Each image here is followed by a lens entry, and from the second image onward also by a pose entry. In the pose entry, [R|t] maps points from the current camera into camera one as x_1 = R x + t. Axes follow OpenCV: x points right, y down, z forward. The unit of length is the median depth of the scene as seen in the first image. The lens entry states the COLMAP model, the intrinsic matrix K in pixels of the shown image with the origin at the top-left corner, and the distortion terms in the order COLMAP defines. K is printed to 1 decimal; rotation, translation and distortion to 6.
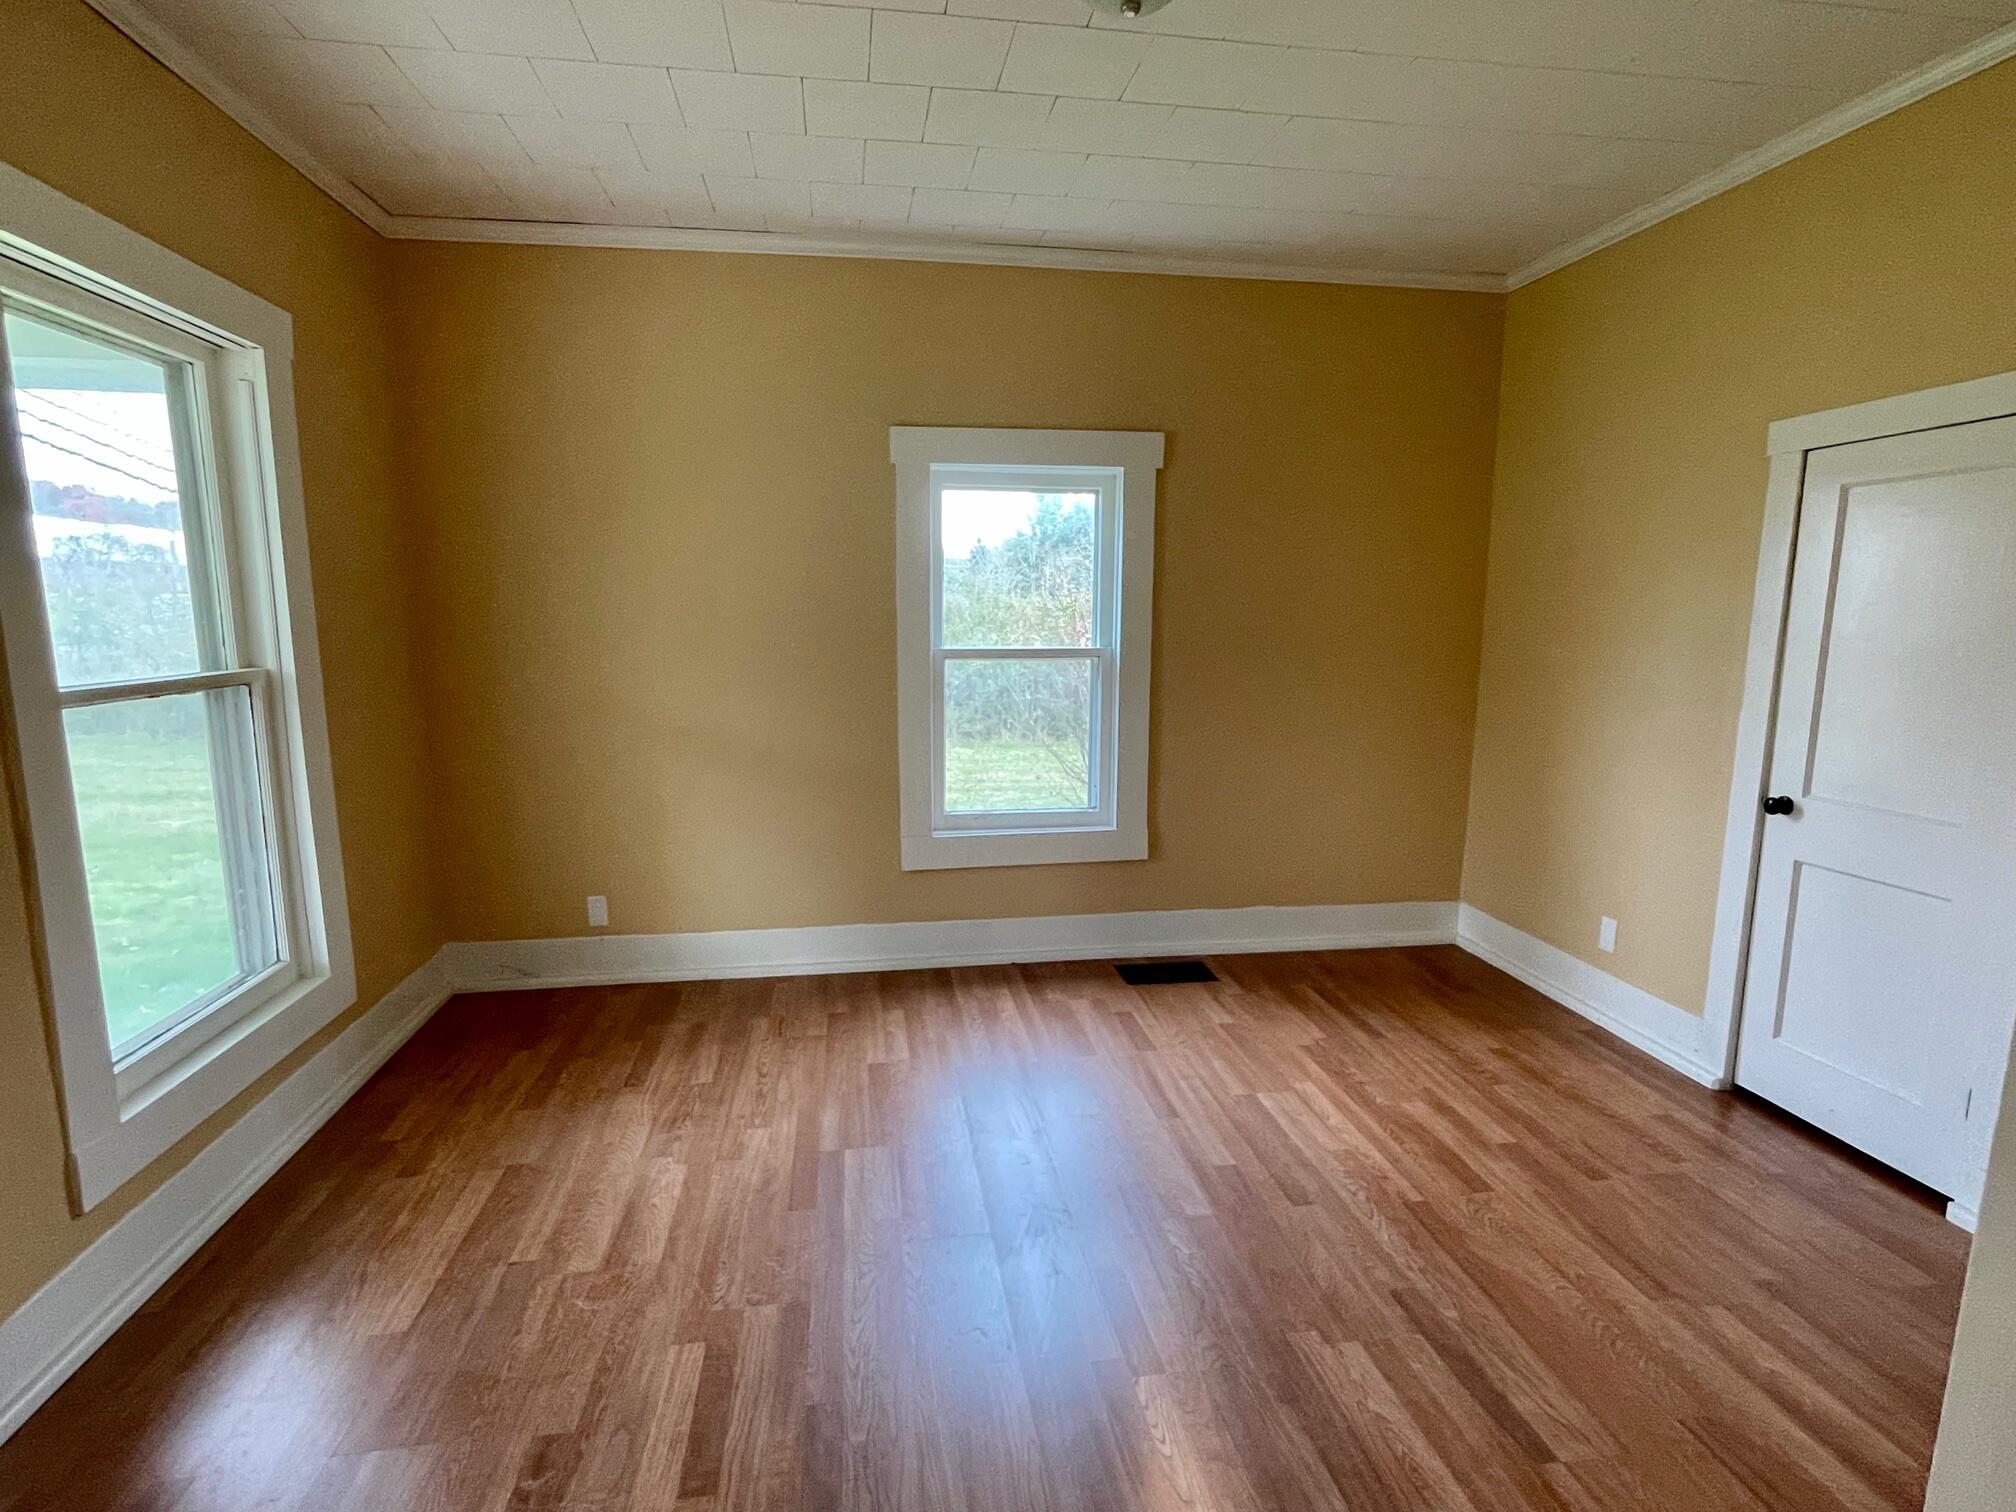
lens RADIAL K [[1031.6, 0, 981.3], [0, 1031.6, 768.6], [0, 0, 1]] dist [0.003077, -0.001421]
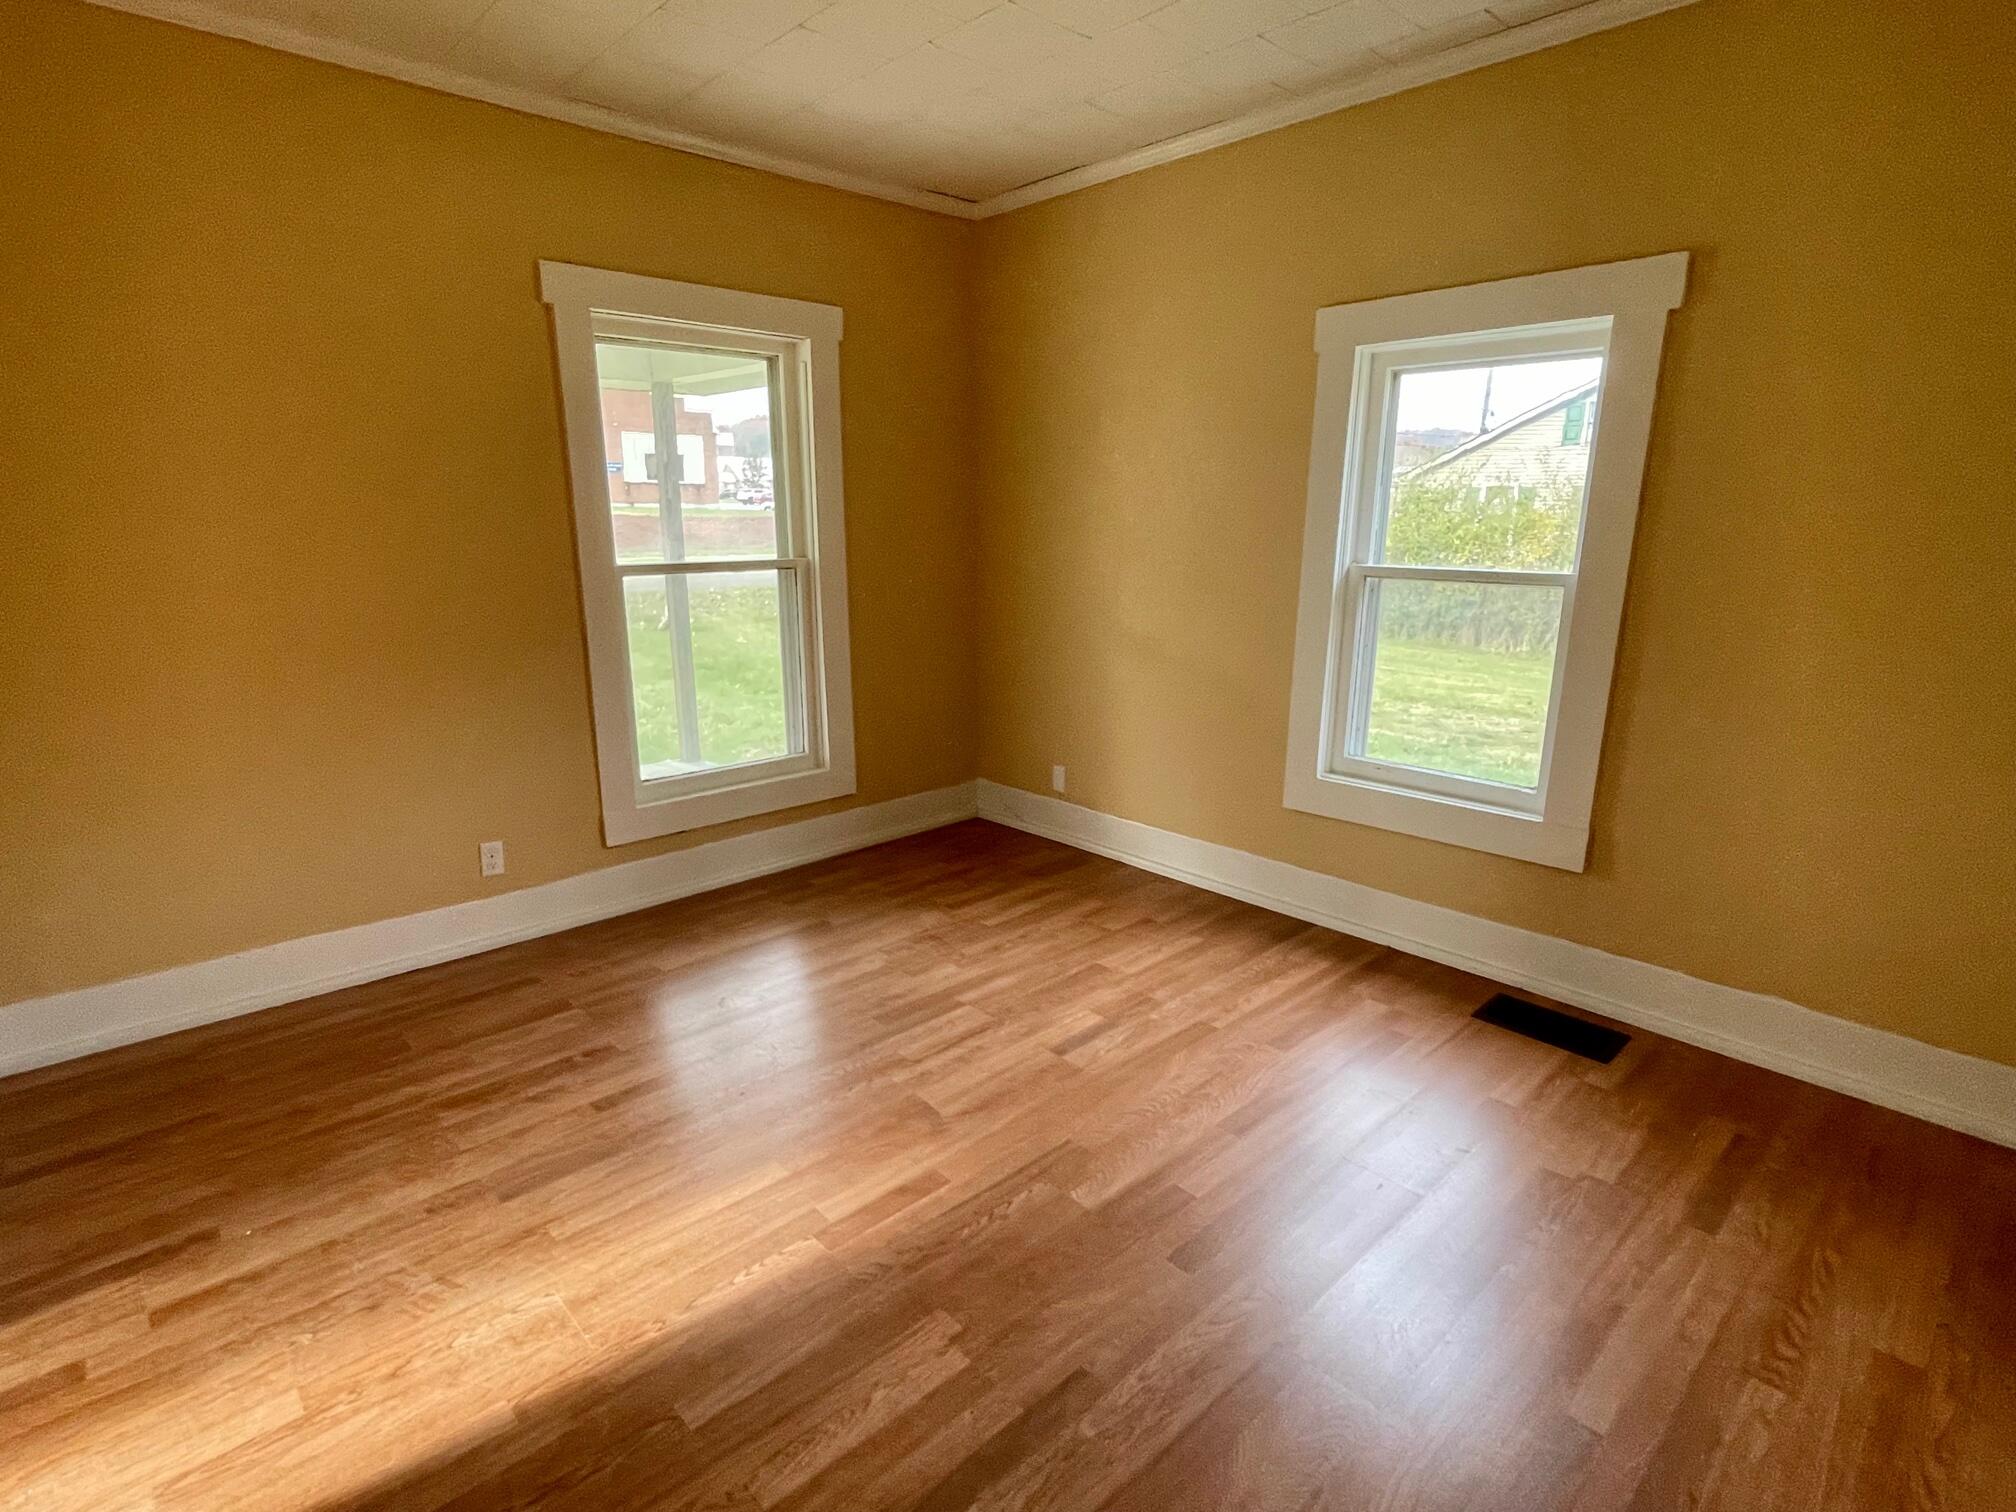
lens RADIAL K [[1010.7, 0, 996.6], [0, 1010.7, 776.9], [0, 0, 1]] dist [-0.008995, 0.008910]
pose [[0.567248, 0.208759, -0.796649, 0.557348], [-0.128485, 0.977927, 0.164775, -0.049907], [0.813462, 0.008889, 0.581550, 0.291852]]
